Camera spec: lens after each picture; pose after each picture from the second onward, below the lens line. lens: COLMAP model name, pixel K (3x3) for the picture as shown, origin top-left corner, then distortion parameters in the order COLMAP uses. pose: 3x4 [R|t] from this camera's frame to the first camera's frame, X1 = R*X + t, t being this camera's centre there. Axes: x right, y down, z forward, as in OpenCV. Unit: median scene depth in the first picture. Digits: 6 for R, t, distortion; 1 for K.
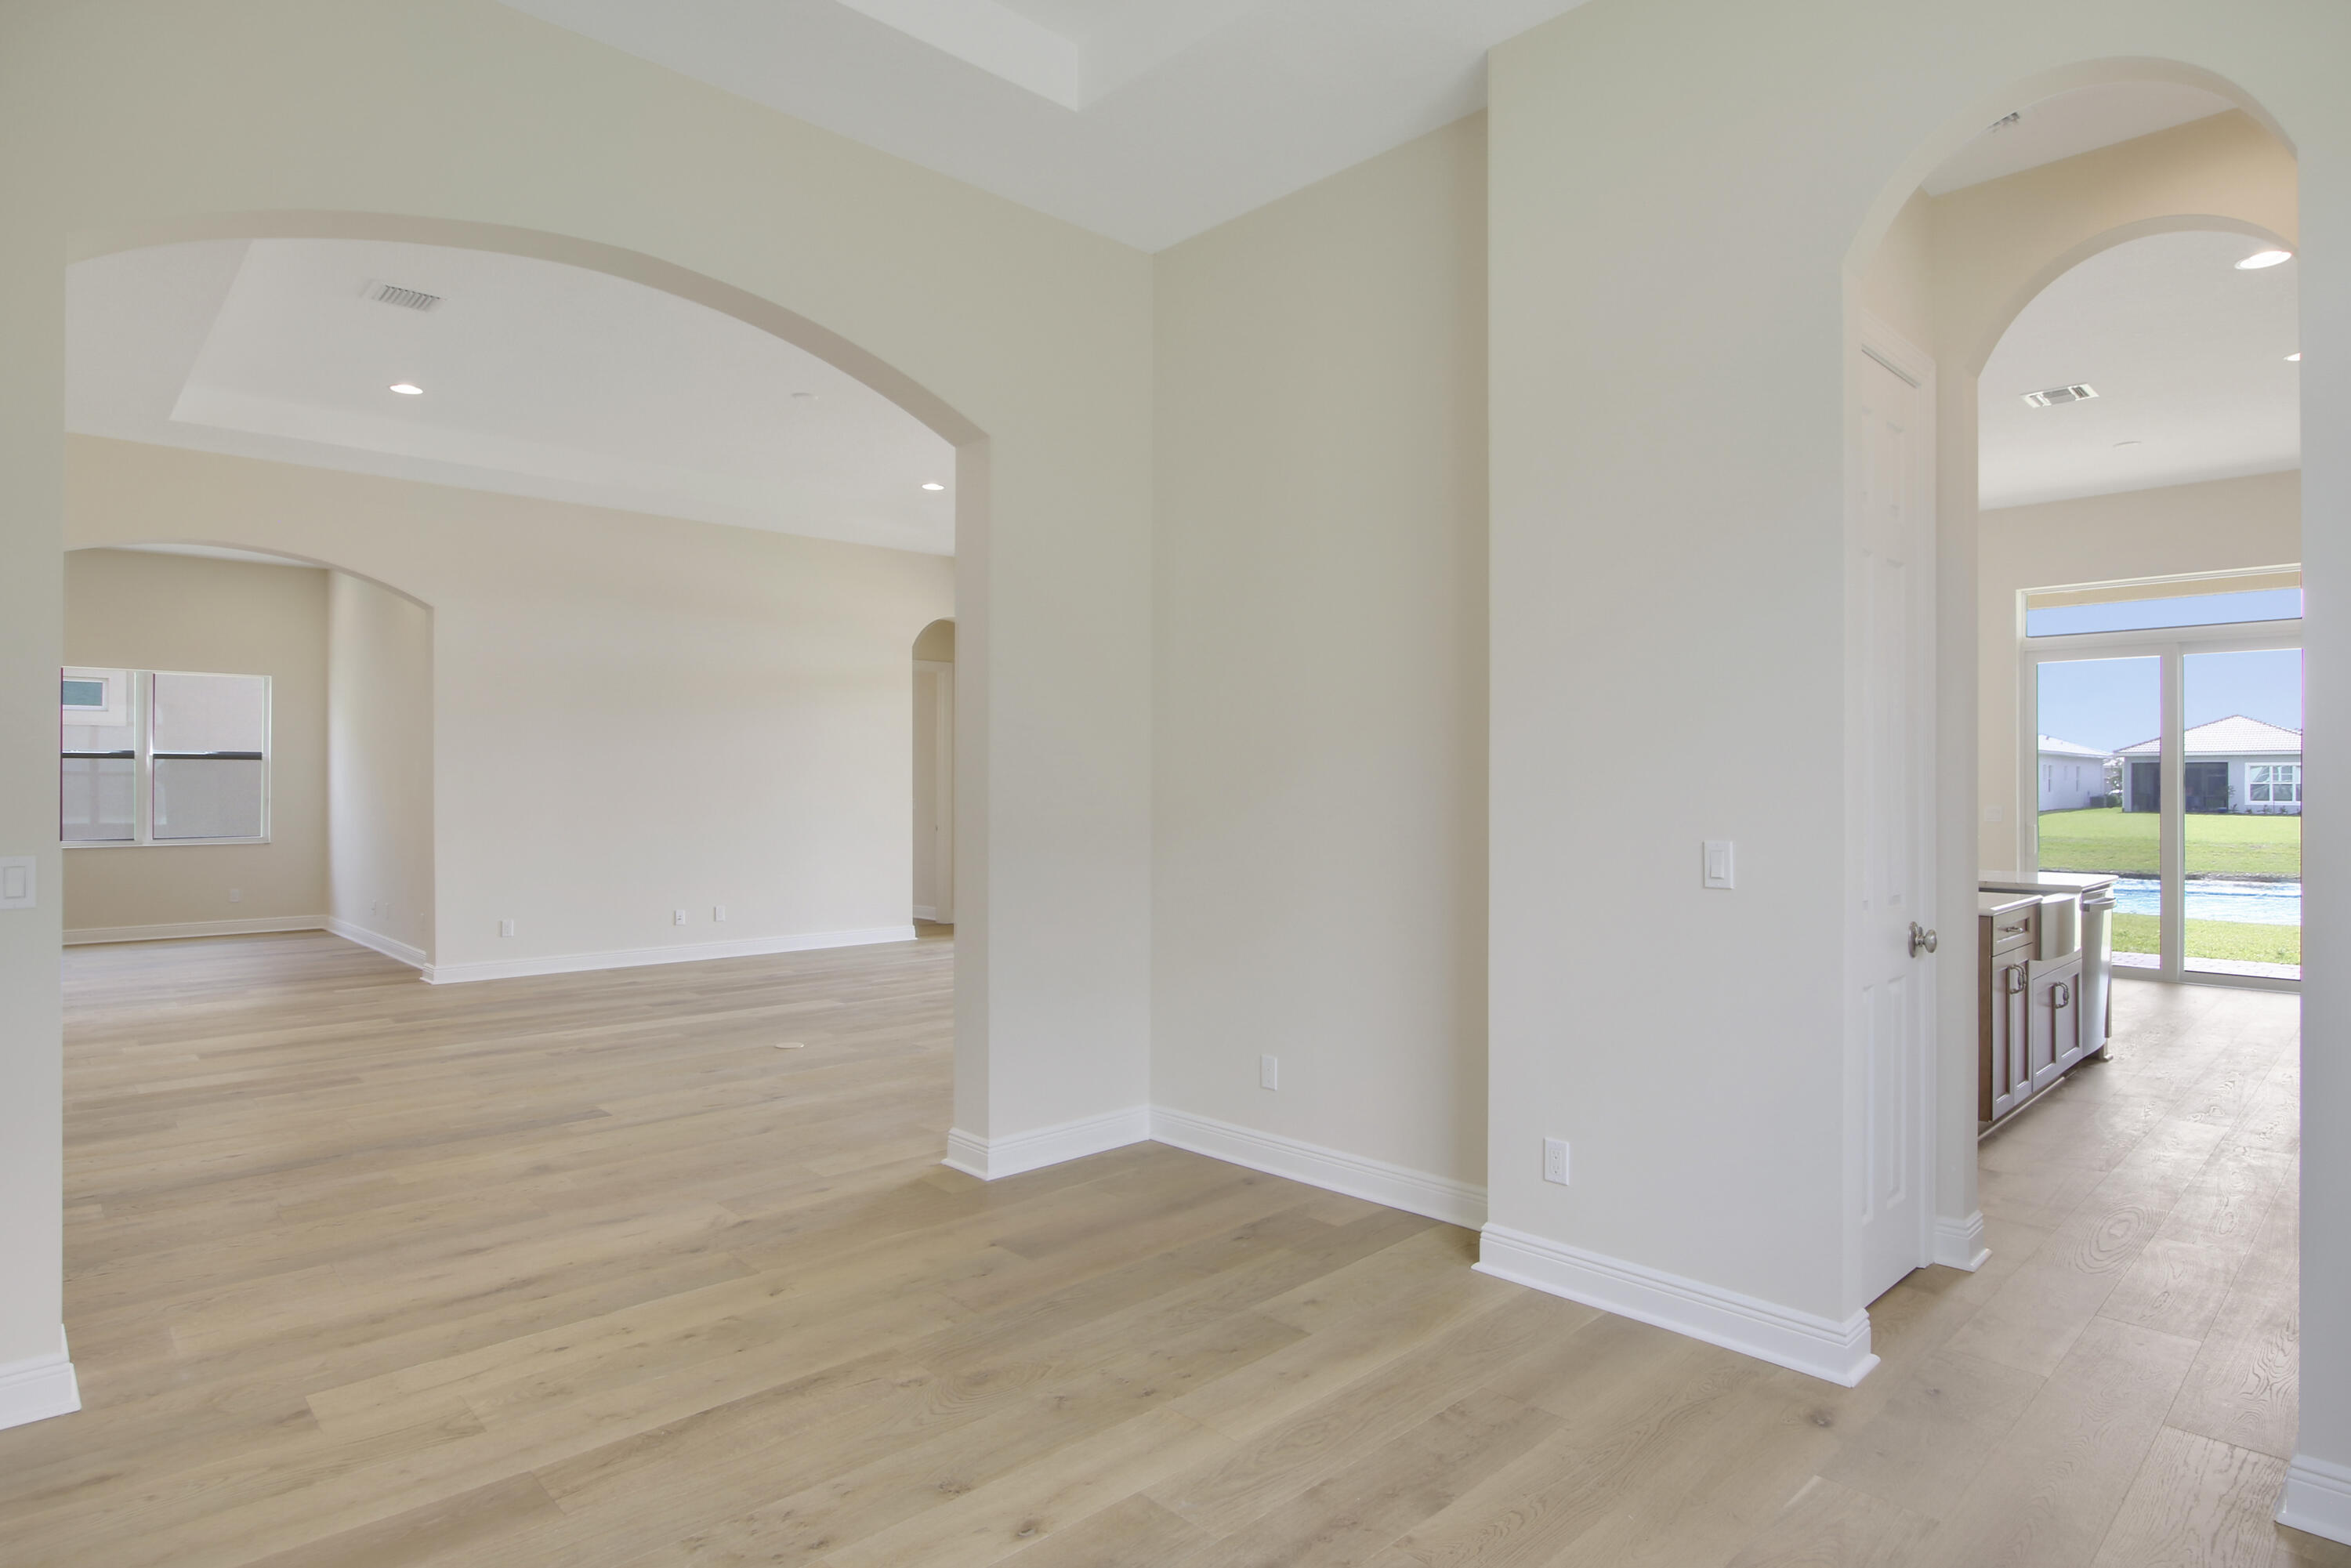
lens RADIAL K [[1269.8, 0, 1172.3], [0, 1269.8, 782.0], [0, 0, 1]] dist [-0.005772, -0.002817]
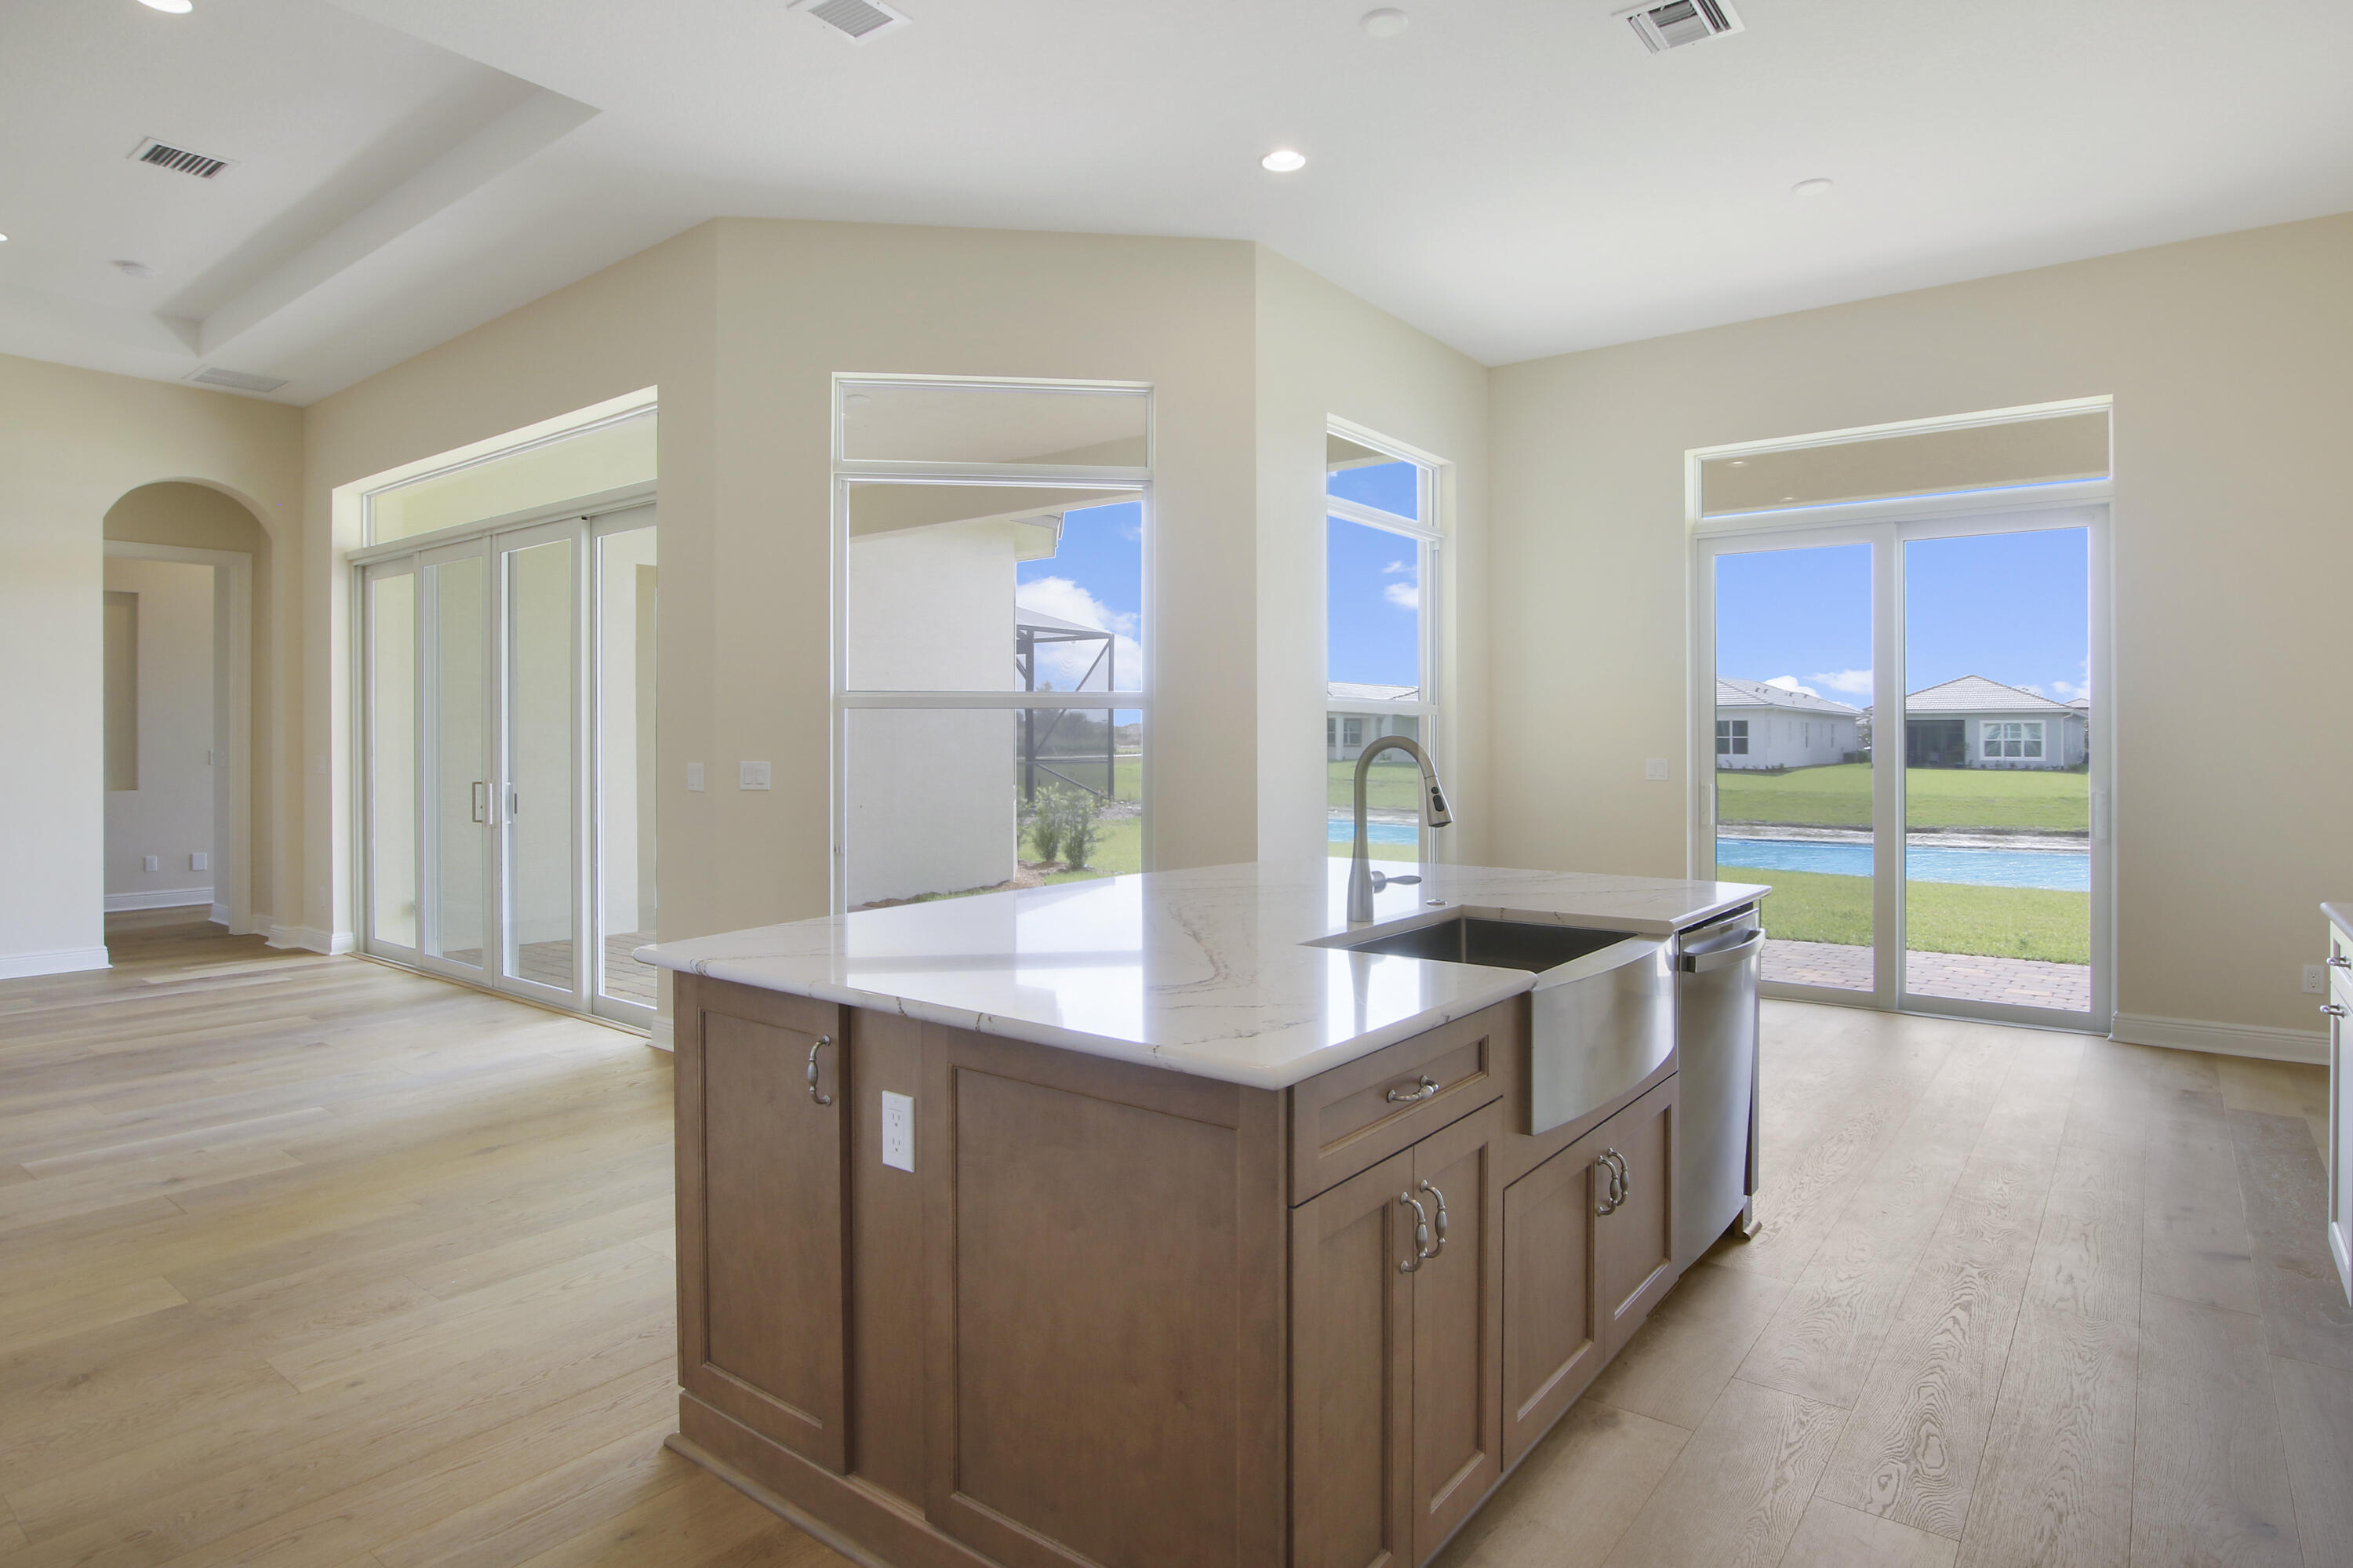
lens RADIAL K [[1270.9, 0, 1143.4], [0, 1270.9, 738.1], [0, 0, 1]] dist [-0.005772, -0.002817]
pose [[0.992664, 0.000346, 0.120903, 0.094959], [-0.000176, 0.999999, -0.001412, 0.002829], [-0.120903, 0.001380, 0.992663, 0.113104]]
